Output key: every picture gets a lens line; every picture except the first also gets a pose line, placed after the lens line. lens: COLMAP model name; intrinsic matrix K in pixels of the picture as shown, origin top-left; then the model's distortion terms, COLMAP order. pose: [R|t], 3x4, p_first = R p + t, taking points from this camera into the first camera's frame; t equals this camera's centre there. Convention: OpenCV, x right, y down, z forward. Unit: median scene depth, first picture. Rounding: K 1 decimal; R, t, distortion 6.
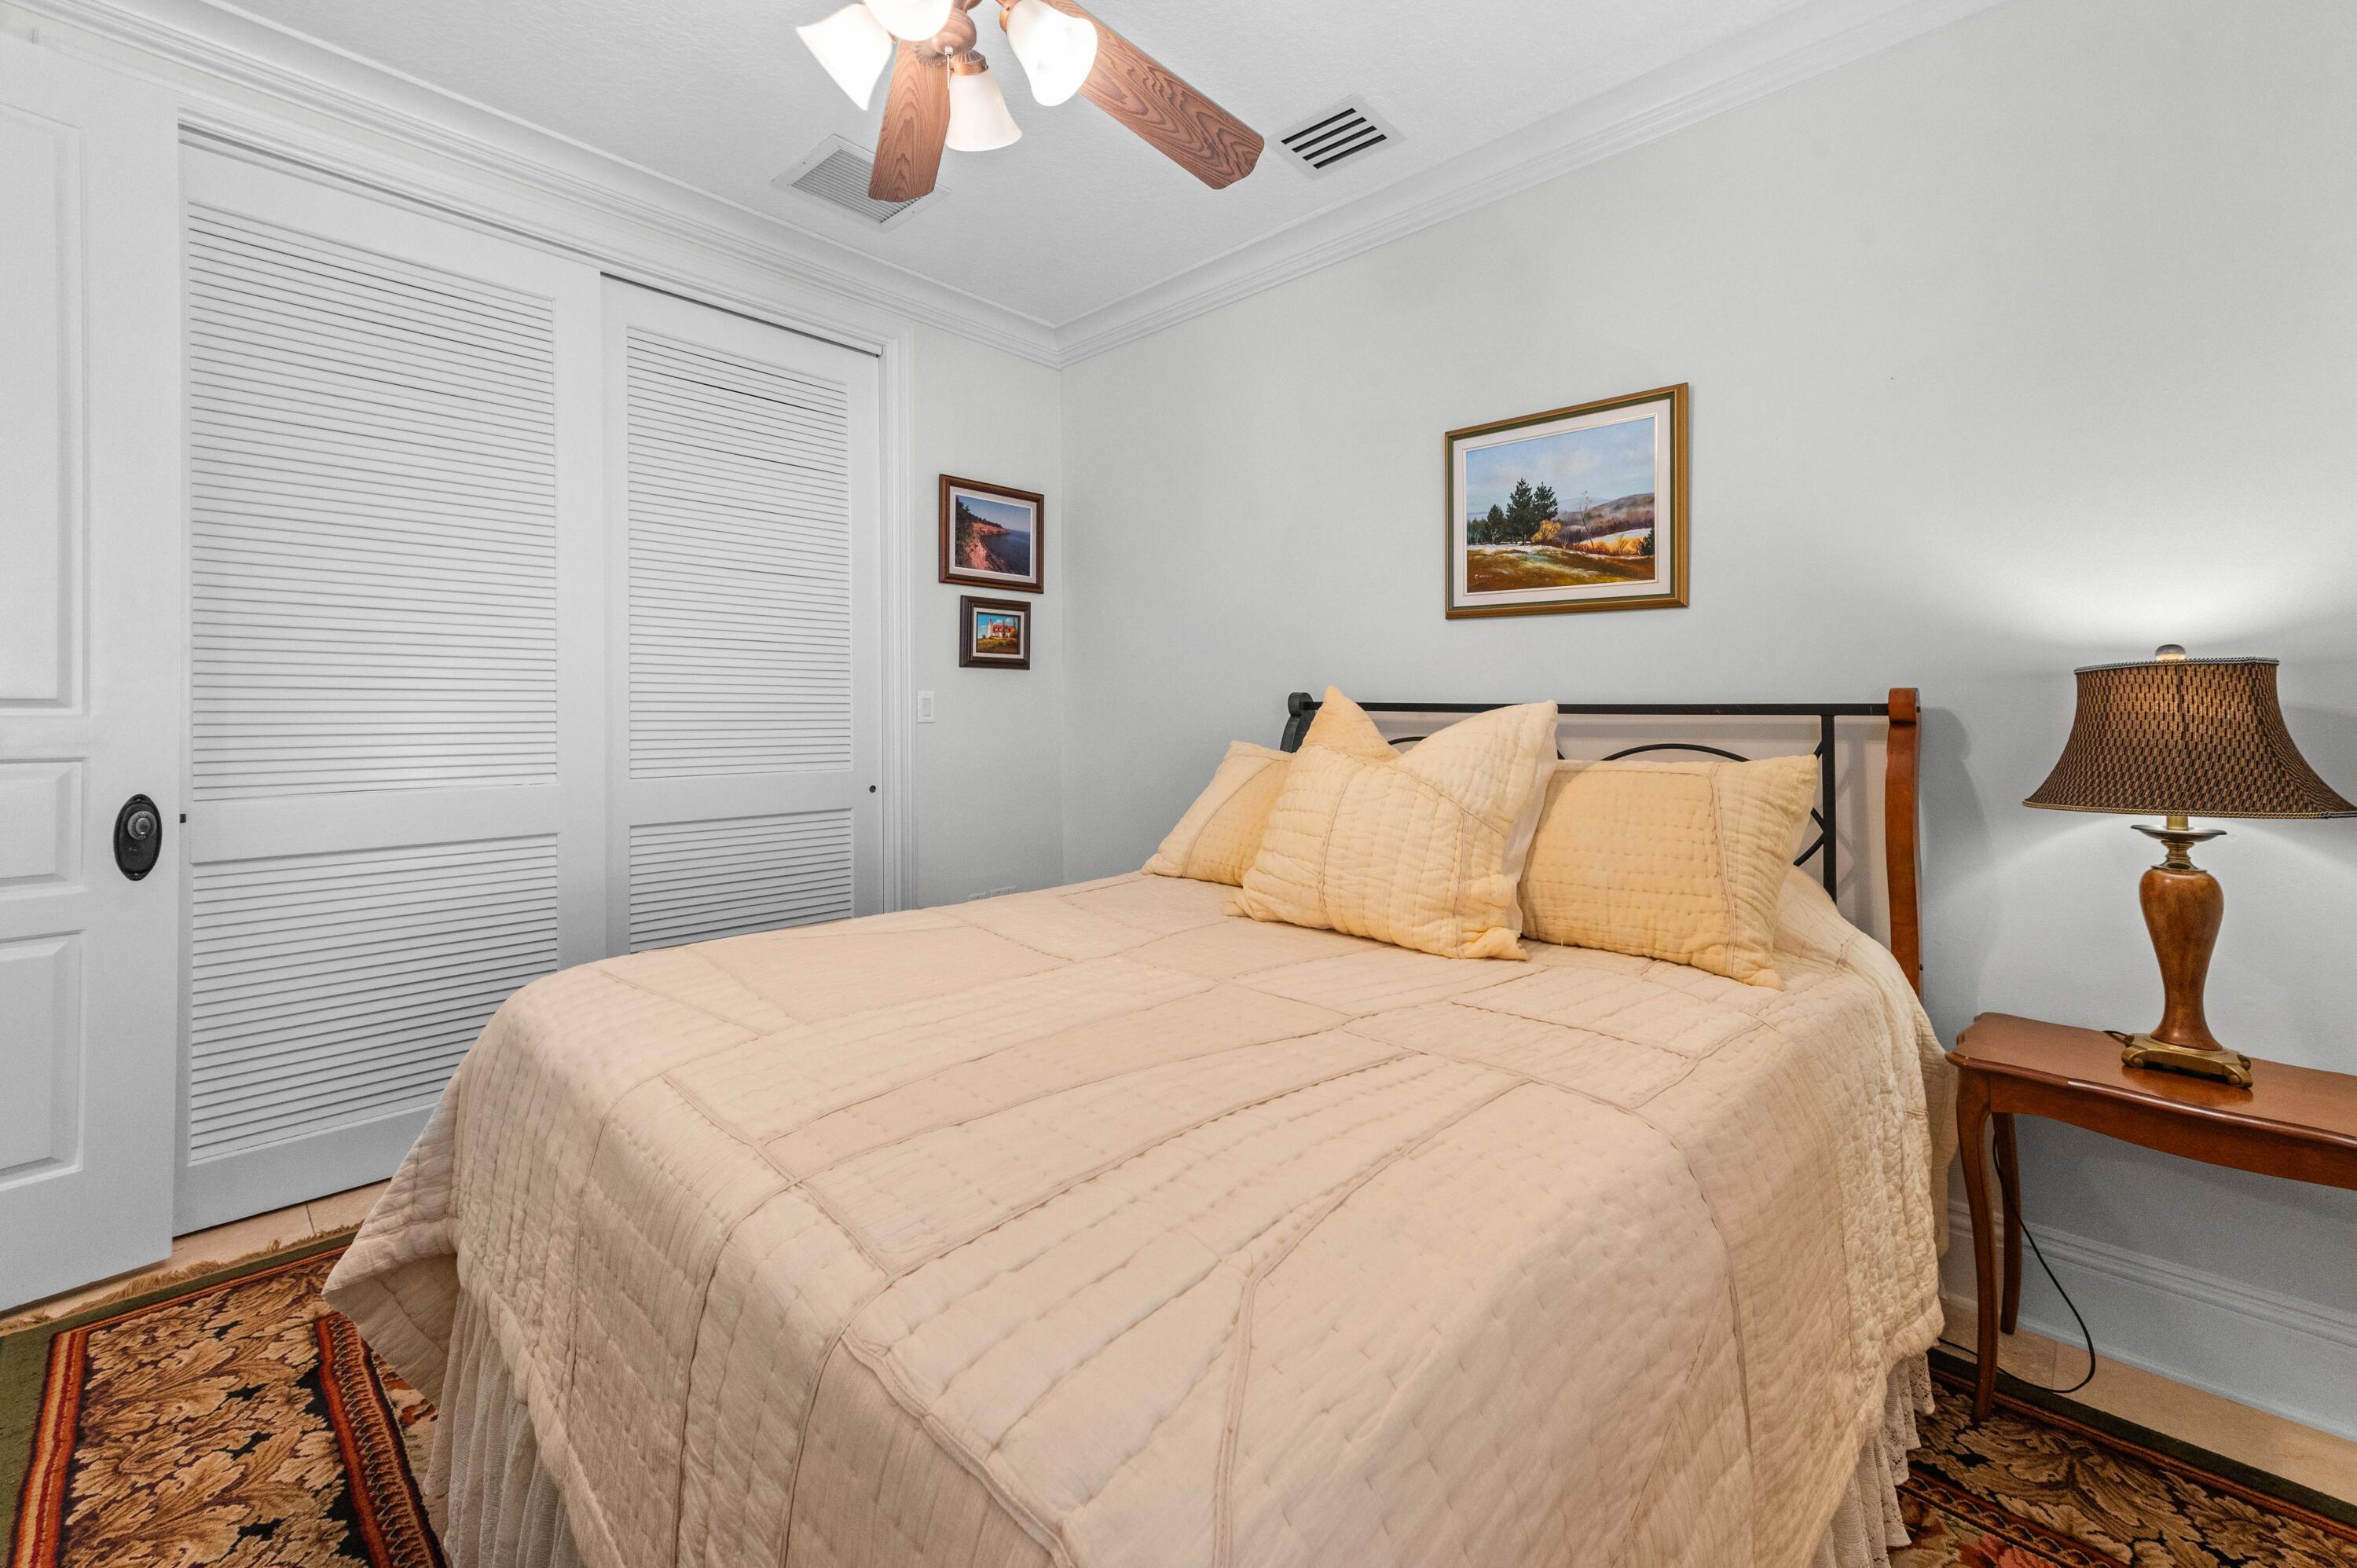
lens RADIAL K [[967.0, 0, 1179.4], [0, 967.0, 696.1], [0, 0, 1]] dist [0.015597, -0.000027]
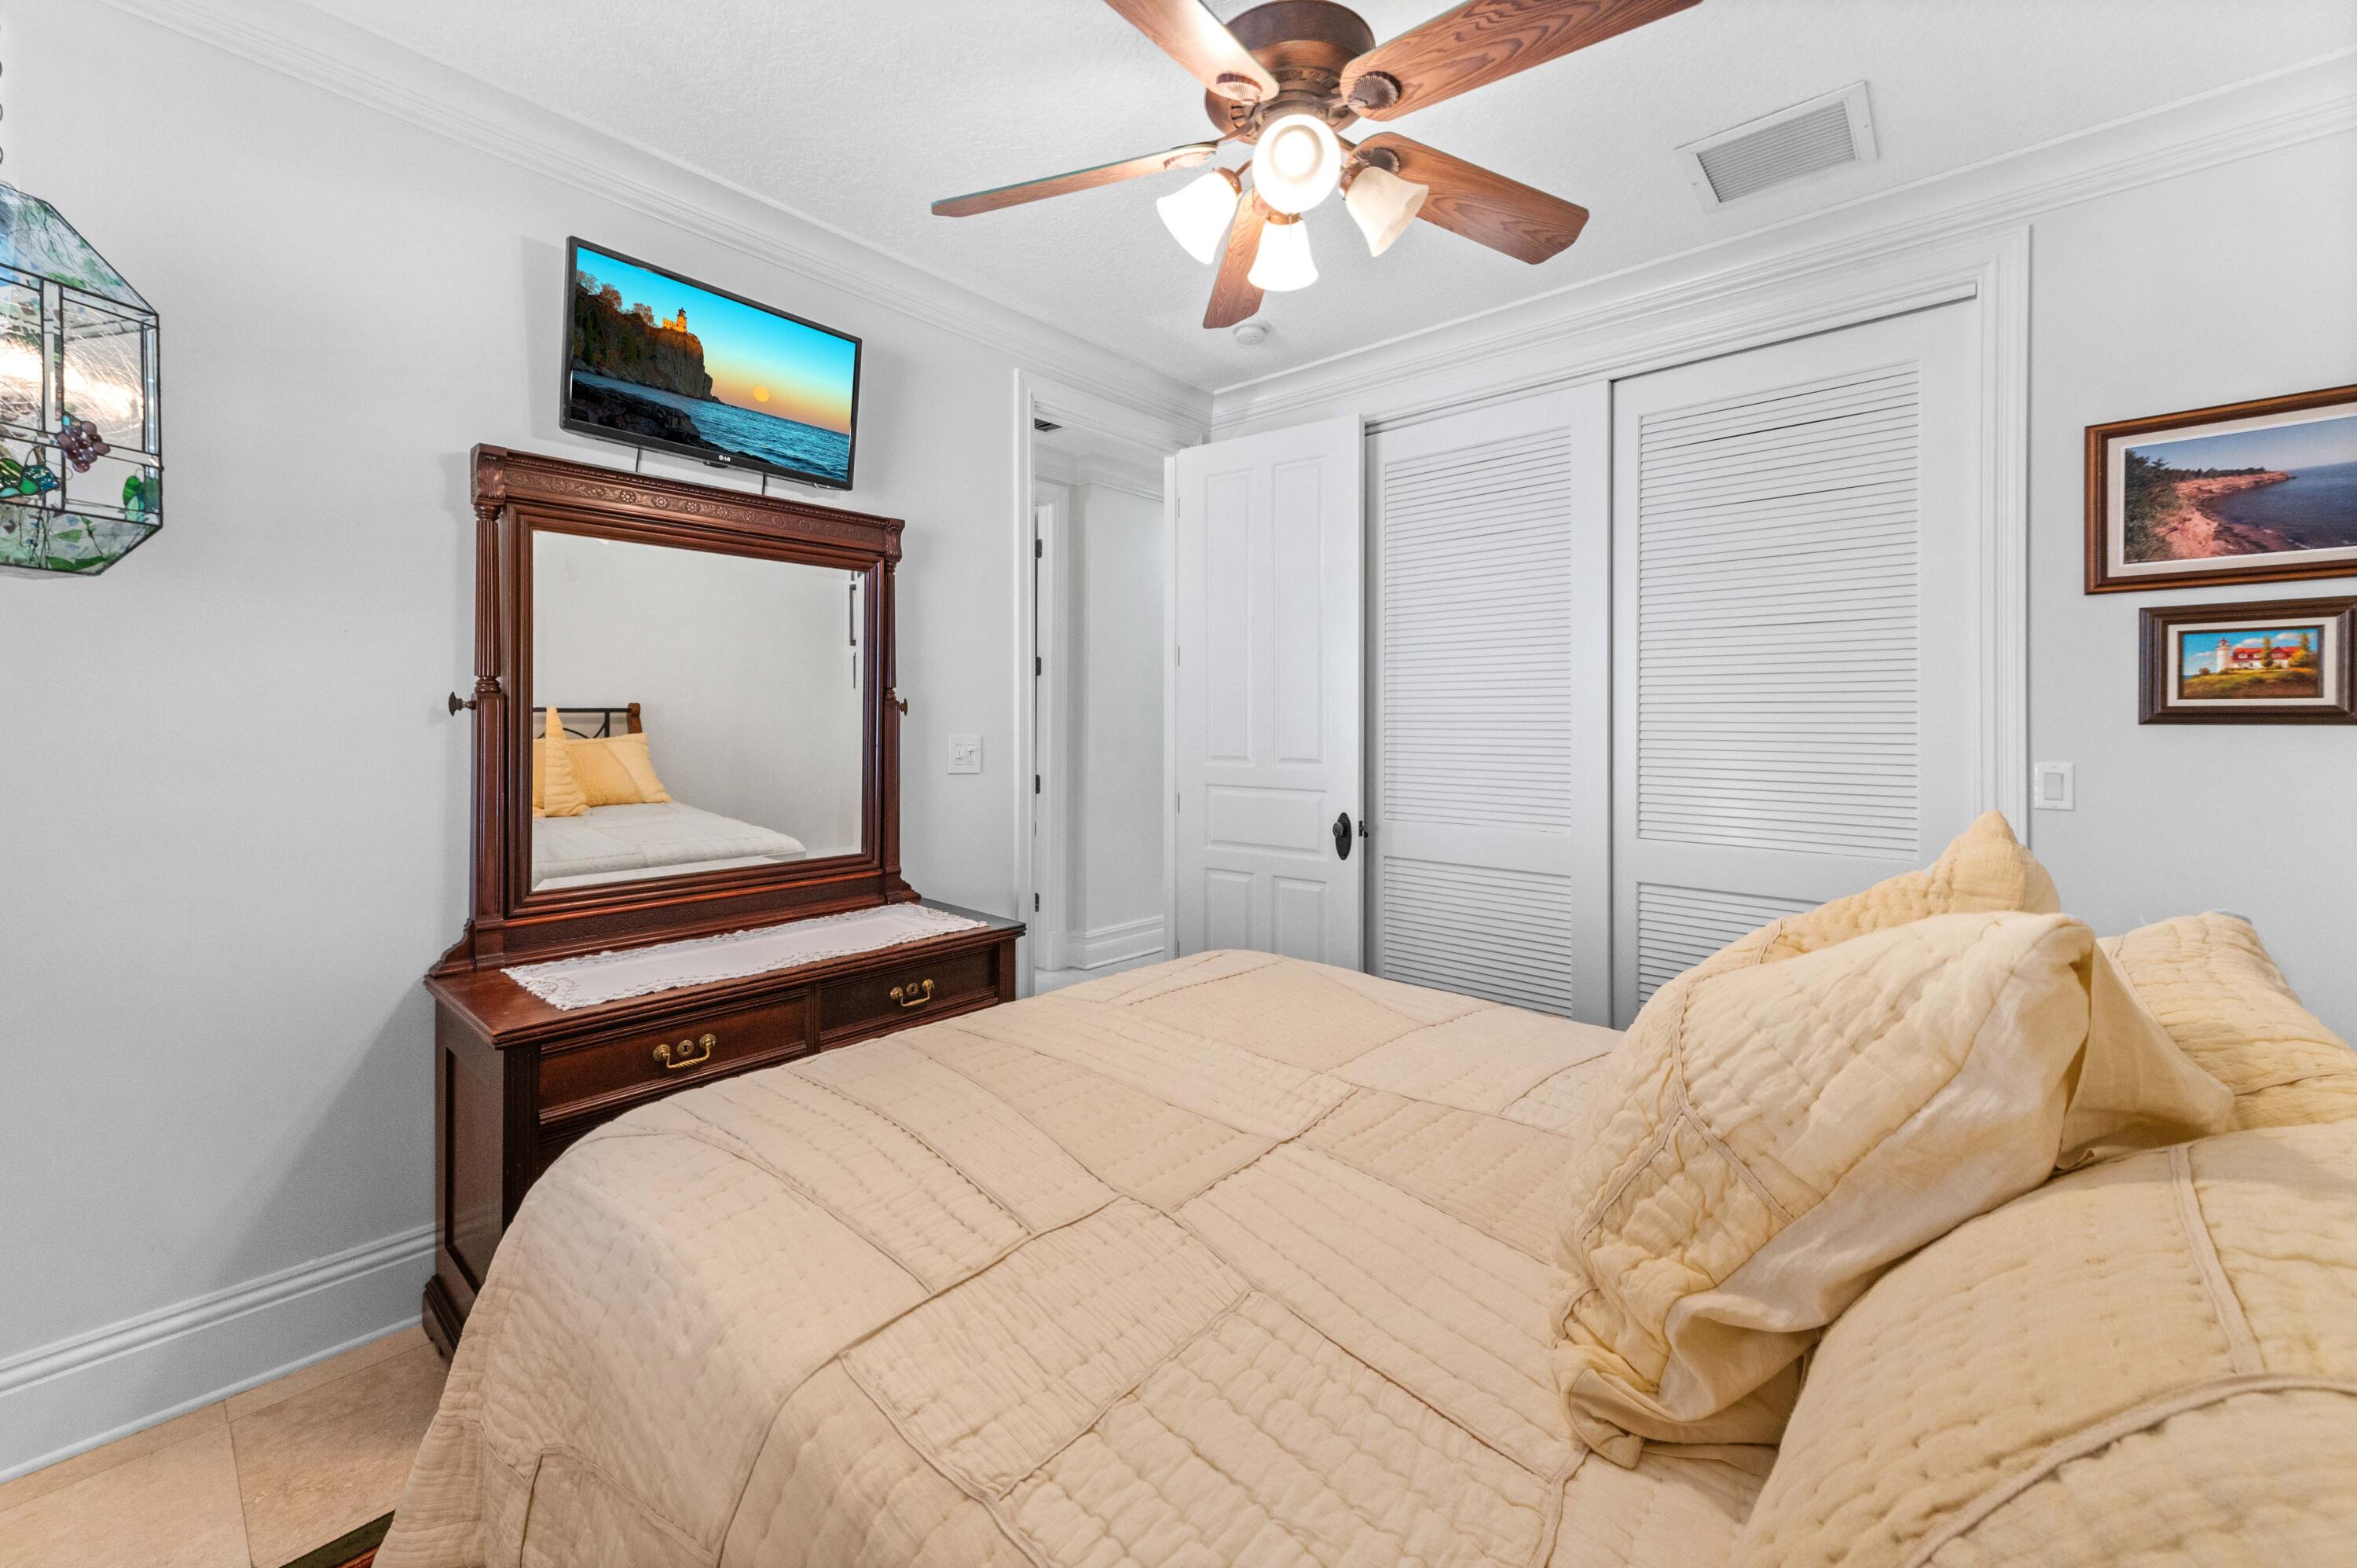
lens RADIAL K [[941.9, 0, 1169.3], [0, 941.9, 721.8], [0, 0, 1]] dist [0.018555, 0.000074]
pose [[0.022234, -0.006307, -0.999733, 0.507194], [0.004592, 0.999970, -0.006206, -0.042206], [0.999742, -0.004453, 0.022262, 0.502504]]
